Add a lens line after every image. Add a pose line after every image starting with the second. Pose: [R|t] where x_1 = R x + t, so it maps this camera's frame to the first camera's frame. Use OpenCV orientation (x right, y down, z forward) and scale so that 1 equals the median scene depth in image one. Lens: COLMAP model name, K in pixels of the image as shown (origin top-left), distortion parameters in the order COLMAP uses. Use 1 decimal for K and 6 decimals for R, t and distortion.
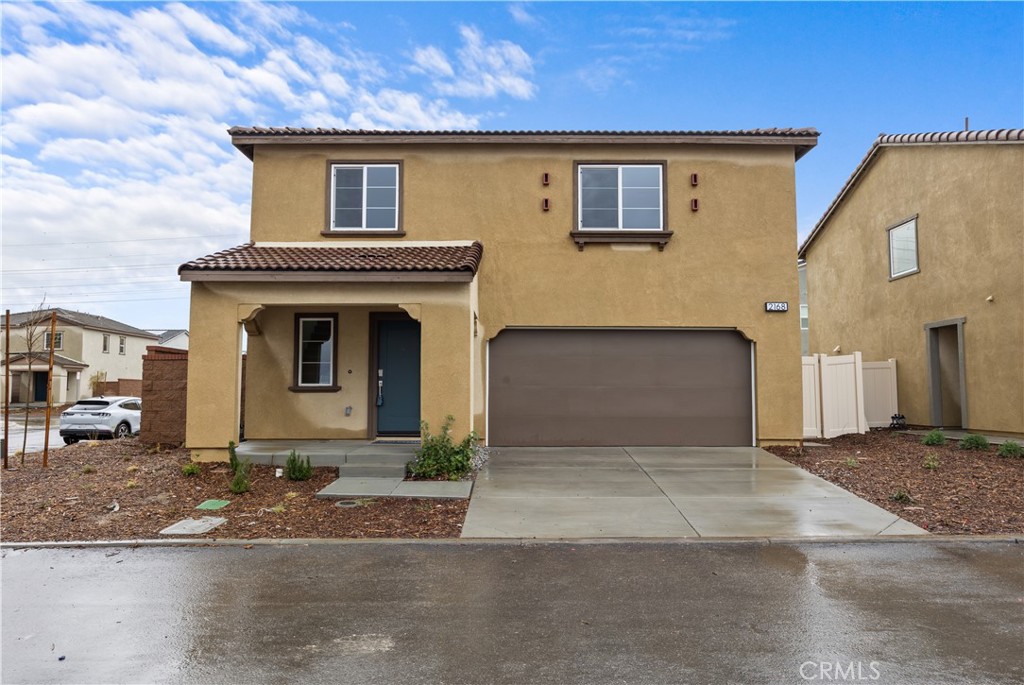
lens RADIAL K [[721.3, 0, 512.0], [0, 721.3, 342.5], [0, 0, 1]] dist [0.001508, -0.000425]
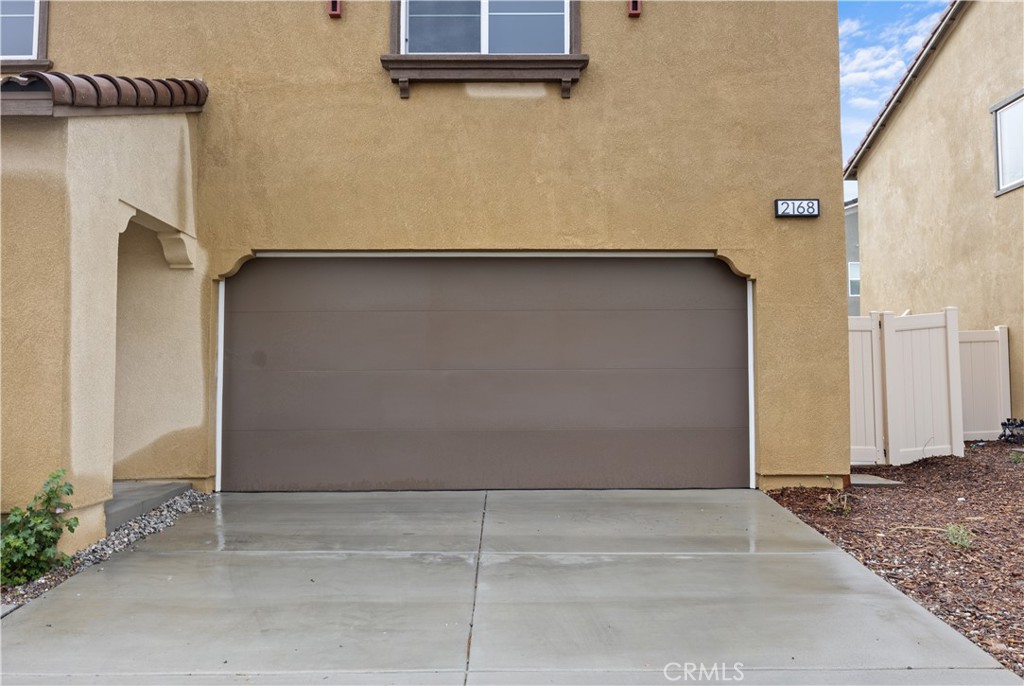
lens RADIAL K [[848.7, 0, 512.0], [0, 848.7, 343.0], [0, 0, 1]] dist [0.001439, 0.000270]
pose [[0.999987, -0.005110, 0.000175, 0.168639], [0.005106, 0.999839, 0.017173, 0.031887], [-0.000262, -0.017172, 0.999853, 0.411403]]
